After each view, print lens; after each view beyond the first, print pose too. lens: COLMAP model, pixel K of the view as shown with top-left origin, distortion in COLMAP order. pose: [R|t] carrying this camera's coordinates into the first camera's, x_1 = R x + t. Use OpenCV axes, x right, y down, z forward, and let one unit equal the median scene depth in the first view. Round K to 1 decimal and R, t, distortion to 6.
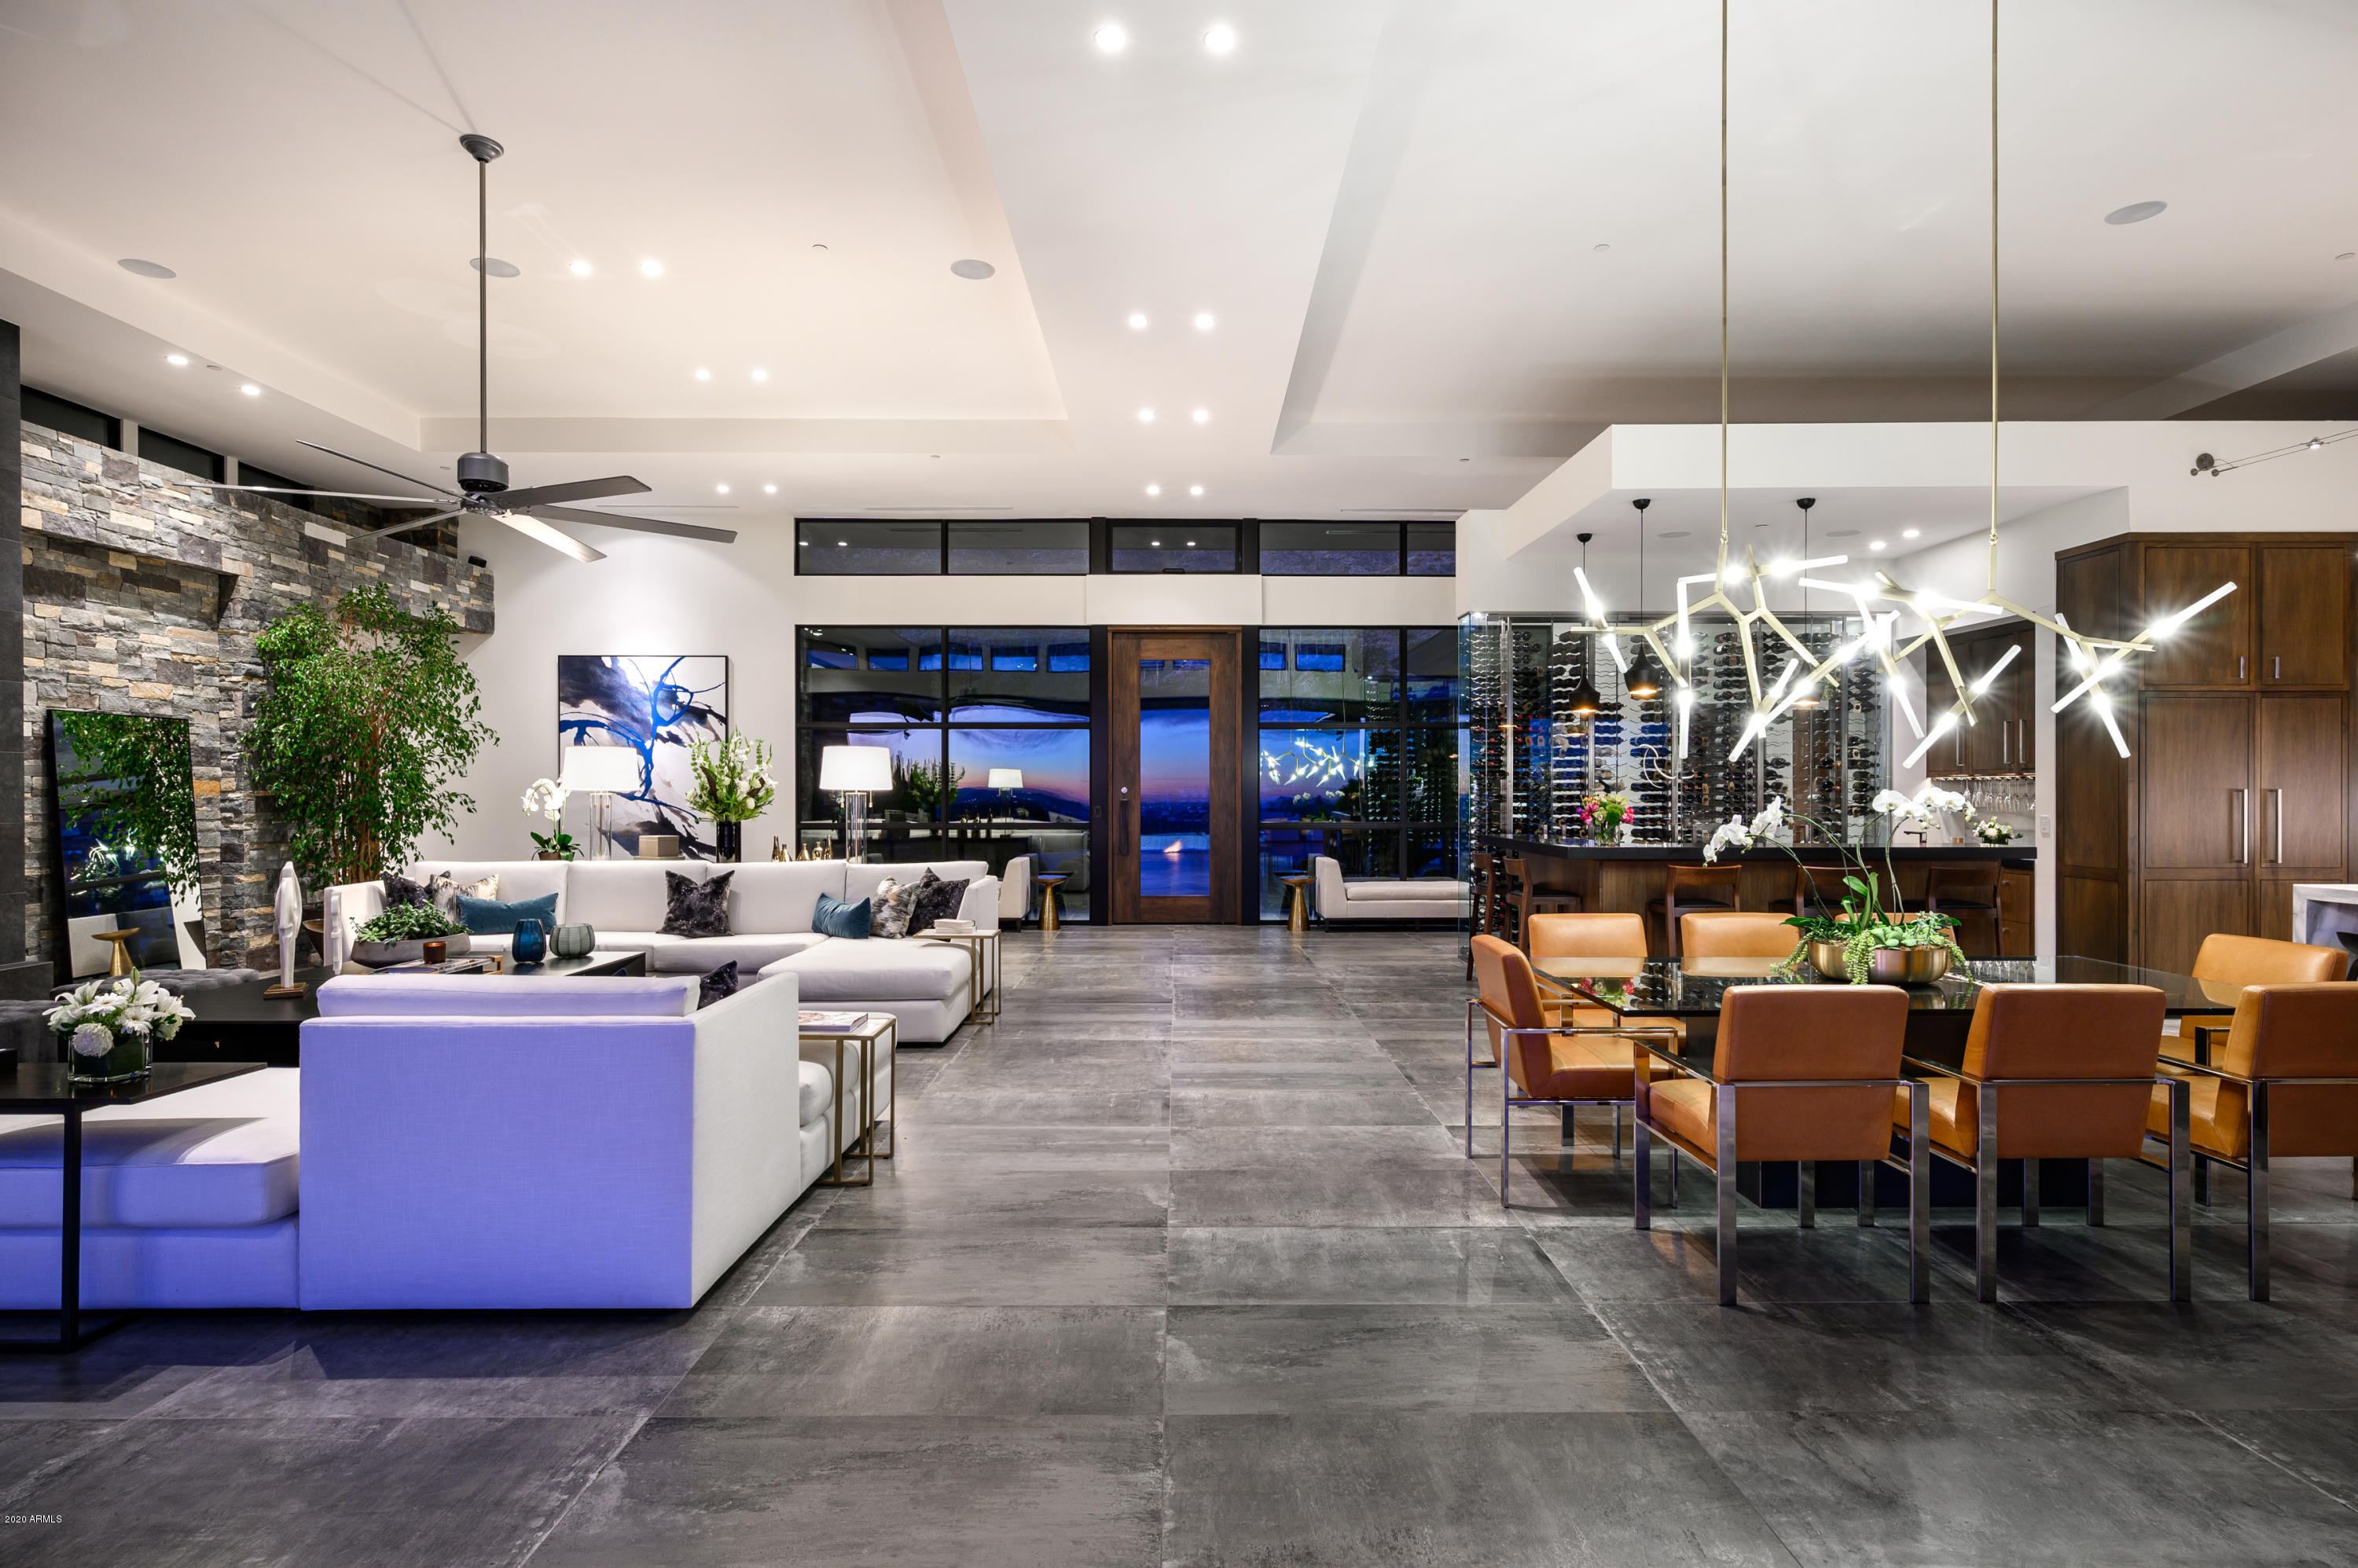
lens RADIAL K [[1159.6, 0, 1157.8], [0, 1159.6, 796.8], [0, 0, 1]] dist [-0.001290, 0.000341]
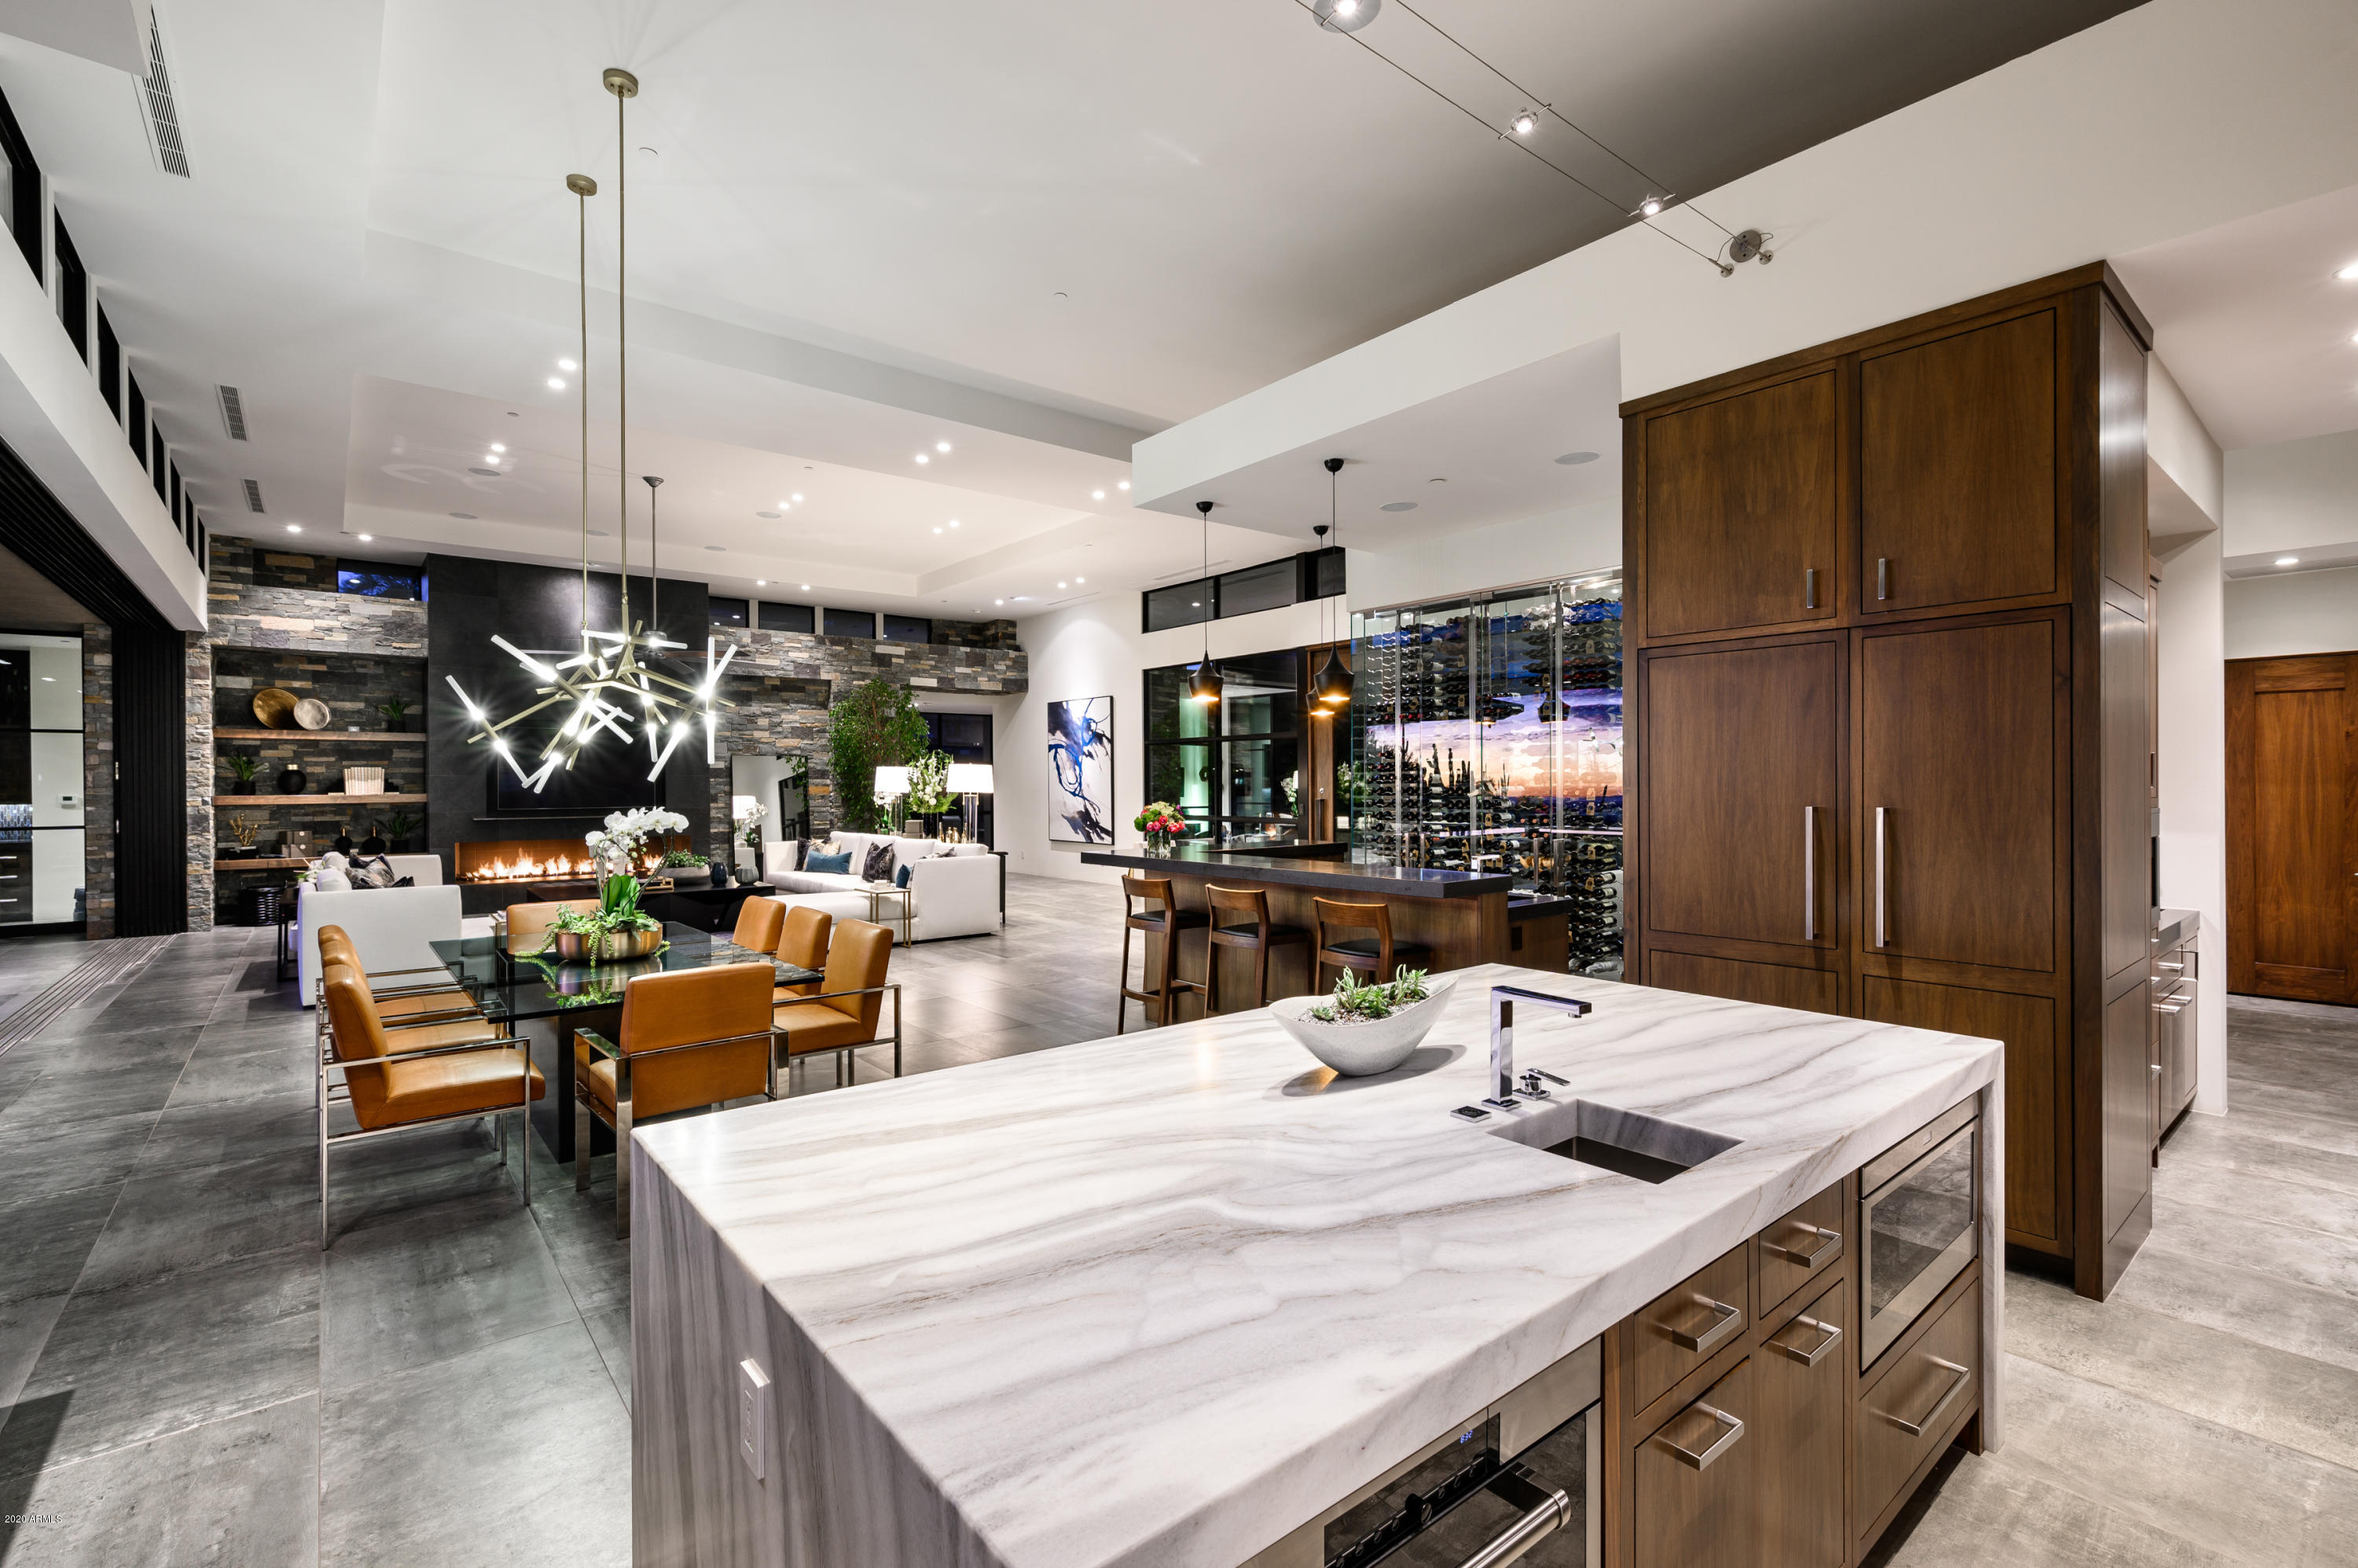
lens RADIAL K [[1018.8, 0, 1175.3], [0, 1018.8, 778.1], [0, 0, 1]] dist [0.001630, 0.000126]
pose [[0.640659, -0.007123, -0.767793, 0.822153], [0.000639, 0.999962, -0.008743, -0.011964], [0.767826, 0.005111, 0.640639, 0.332510]]
